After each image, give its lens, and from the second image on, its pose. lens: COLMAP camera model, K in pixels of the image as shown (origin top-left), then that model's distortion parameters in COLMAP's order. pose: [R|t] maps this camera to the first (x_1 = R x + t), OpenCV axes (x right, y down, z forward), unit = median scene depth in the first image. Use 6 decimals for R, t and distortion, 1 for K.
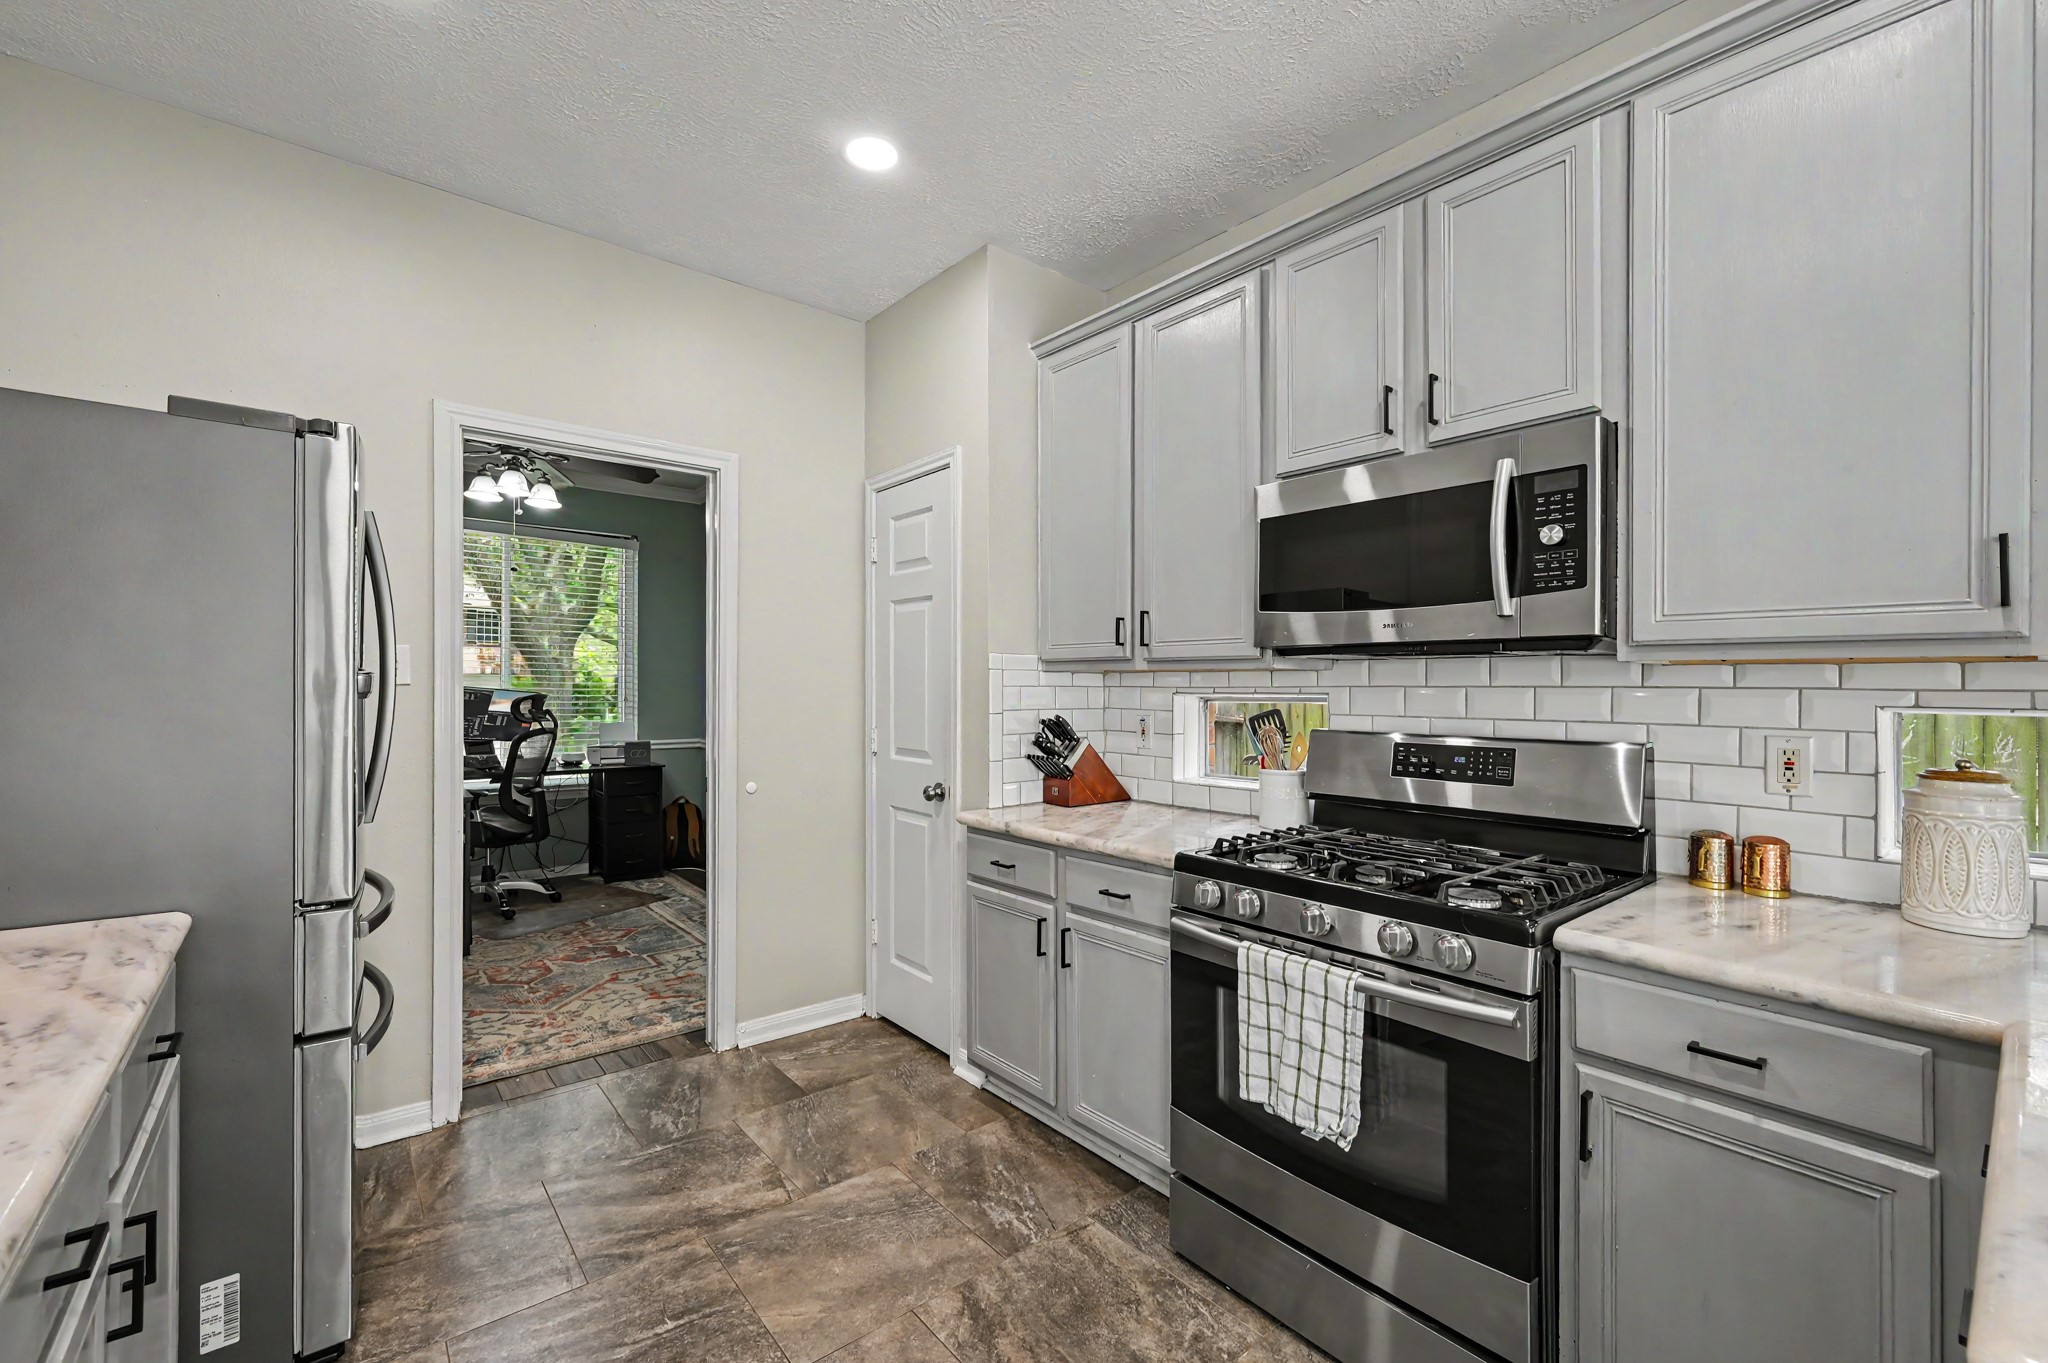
lens RADIAL K [[853.0, 0, 1027.1], [0, 853.0, 693.7], [0, 0, 1]] dist [0.001314, -0.000010]
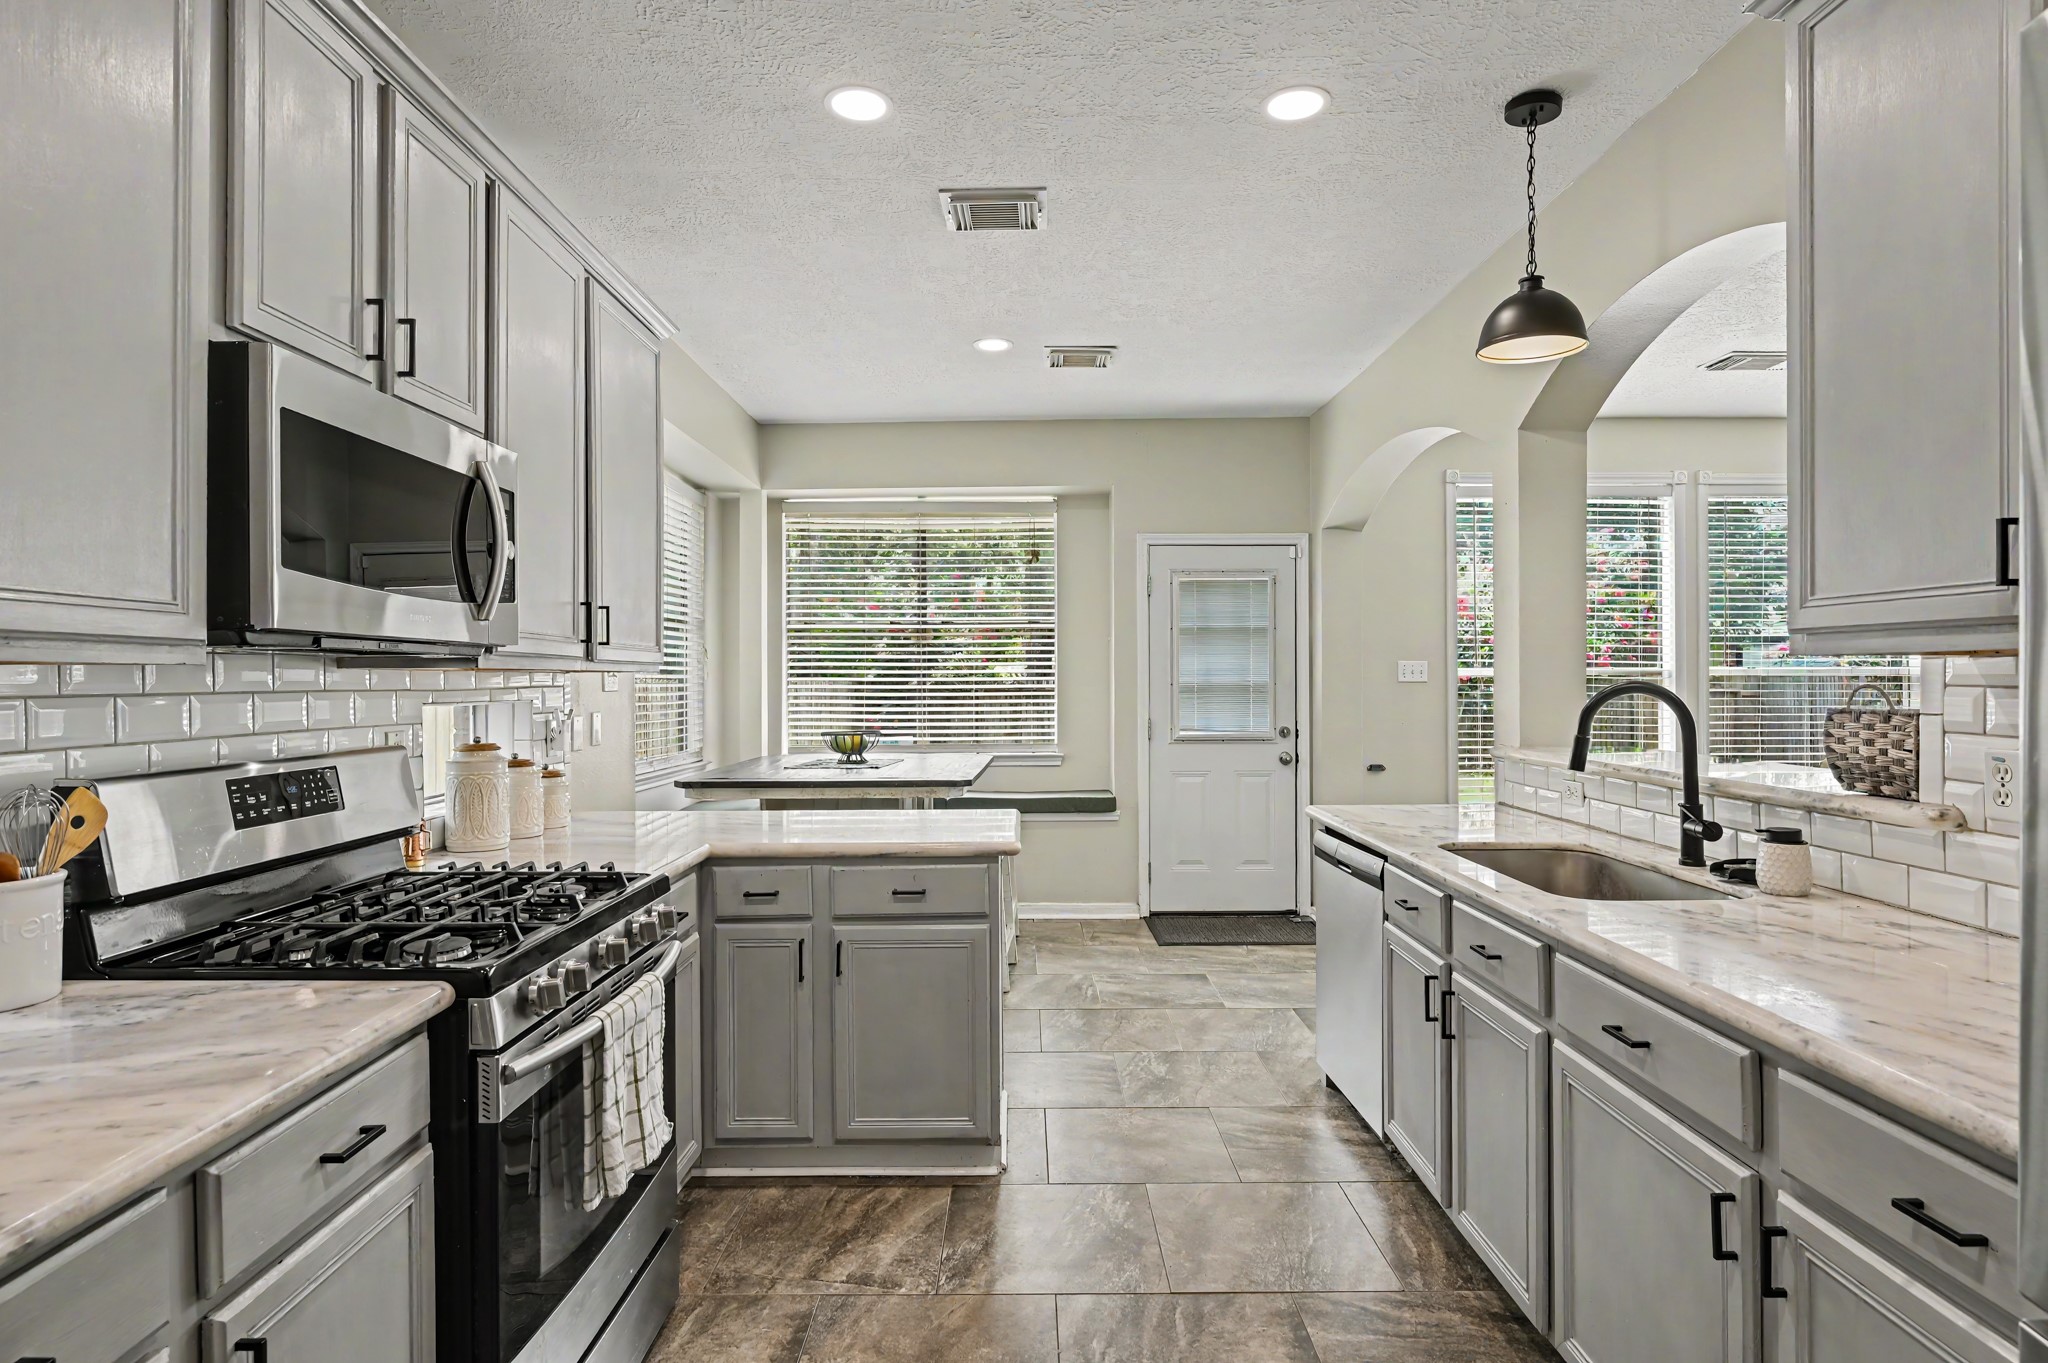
lens RADIAL K [[1081.9, 0, 1029.5], [0, 1081.9, 677.5], [0, 0, 1]] dist [-0.000348, -0.000066]
pose [[-0.769520, -0.000834, 0.638622, -0.430521], [0.004918, 0.999962, 0.007232, -0.018670], [-0.638604, 0.008706, -0.769486, 0.923570]]
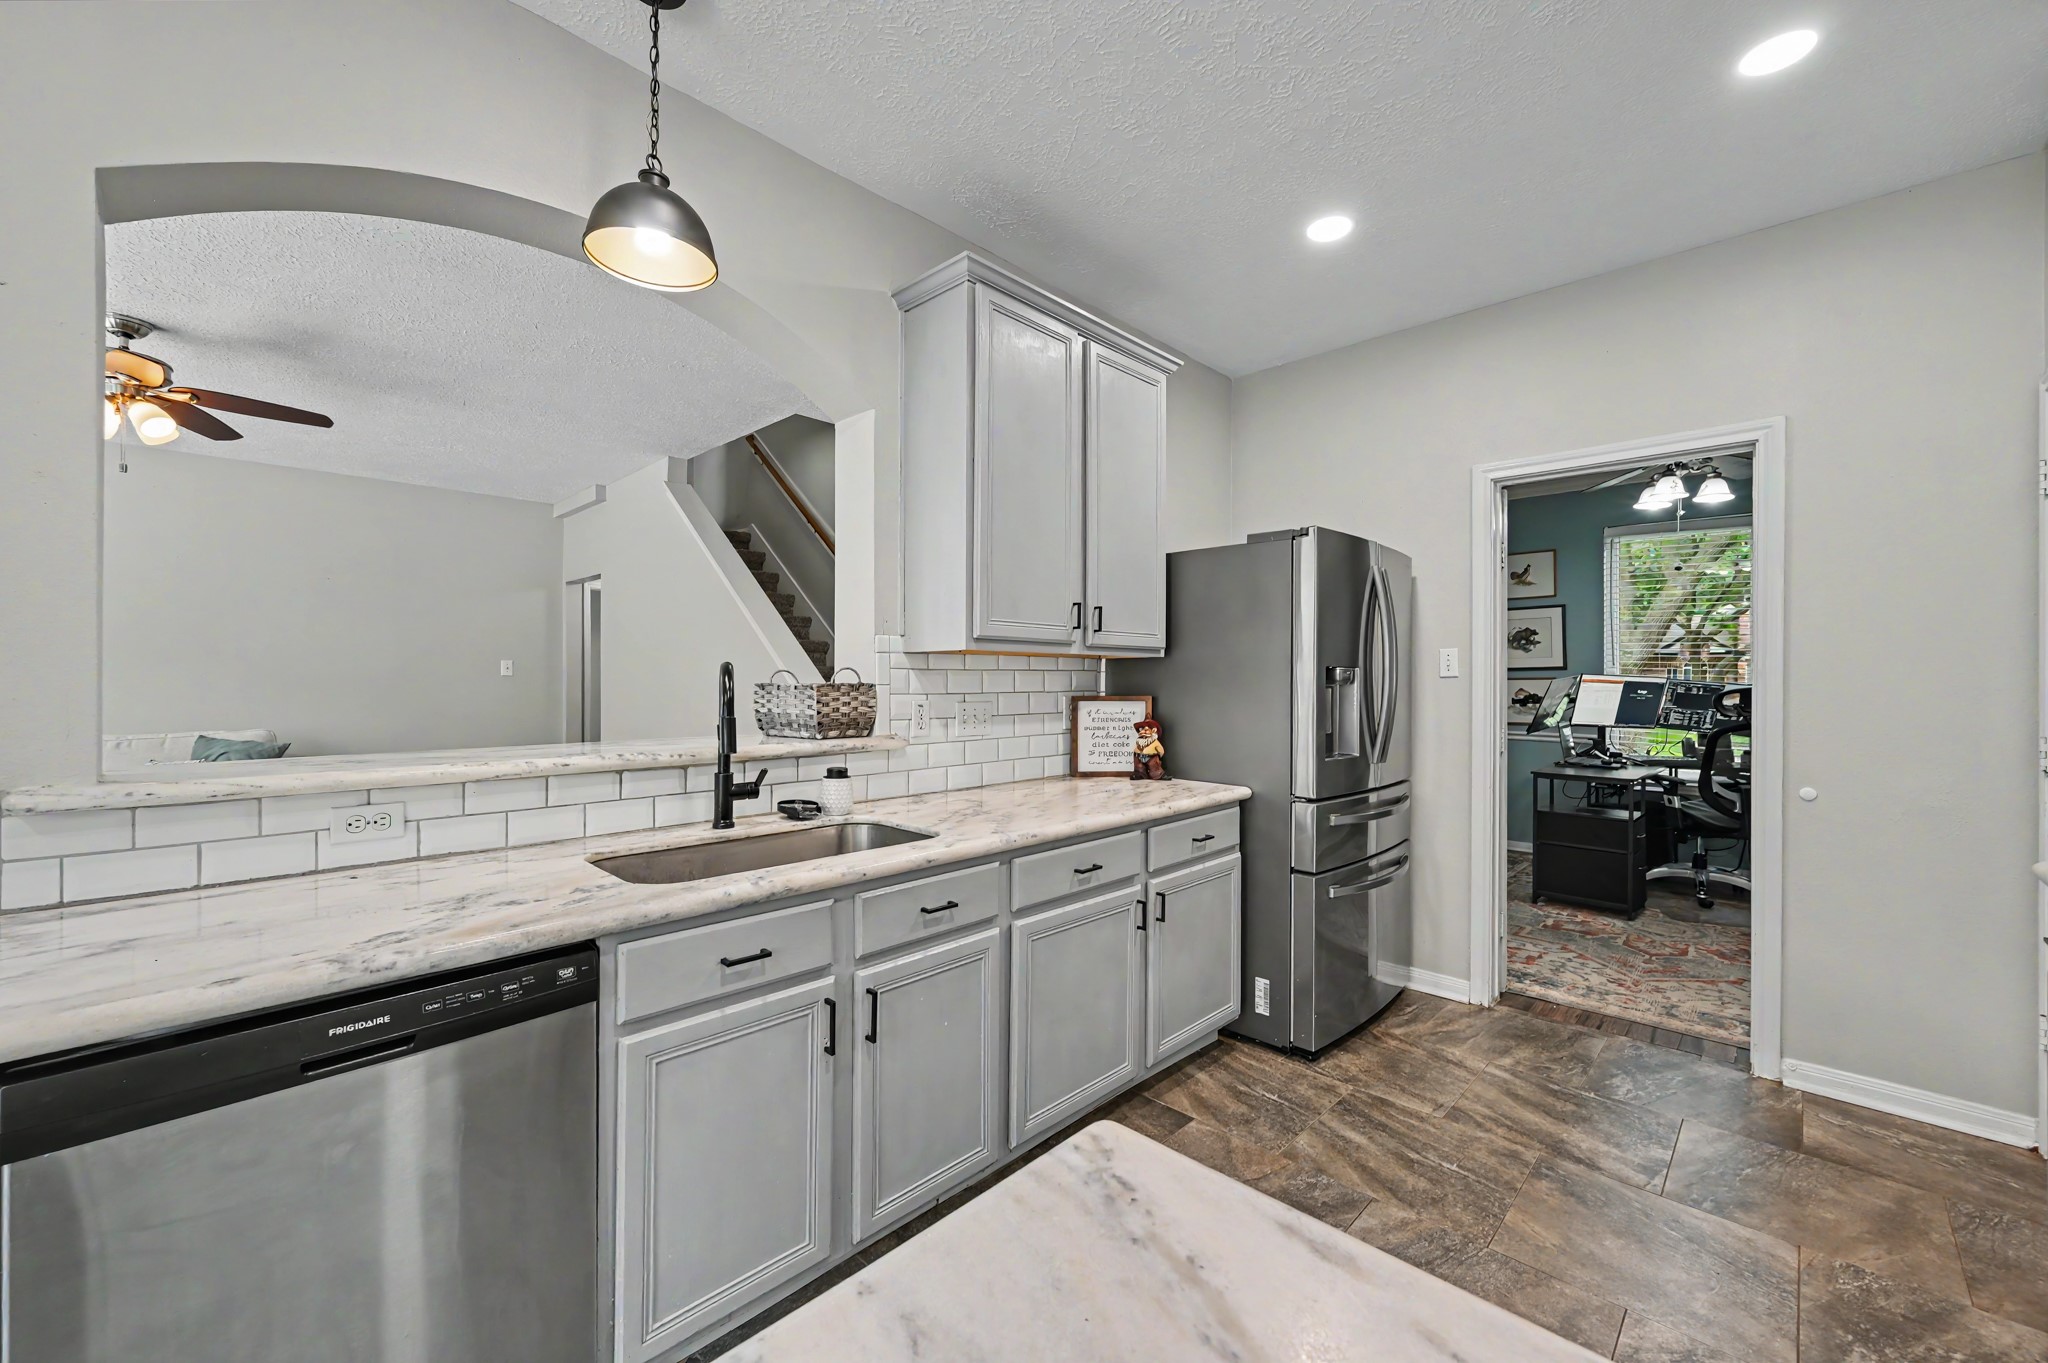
lens RADIAL K [[815.5, 0, 1027.1], [0, 815.5, 675.3], [0, 0, 1]] dist [0.000489, 0.000318]
pose [[0.118504, -0.008351, -0.992918, 0.444077], [-0.011467, 0.999886, -0.009778, 0.007958], [0.992887, 0.012545, 0.118395, 0.121816]]
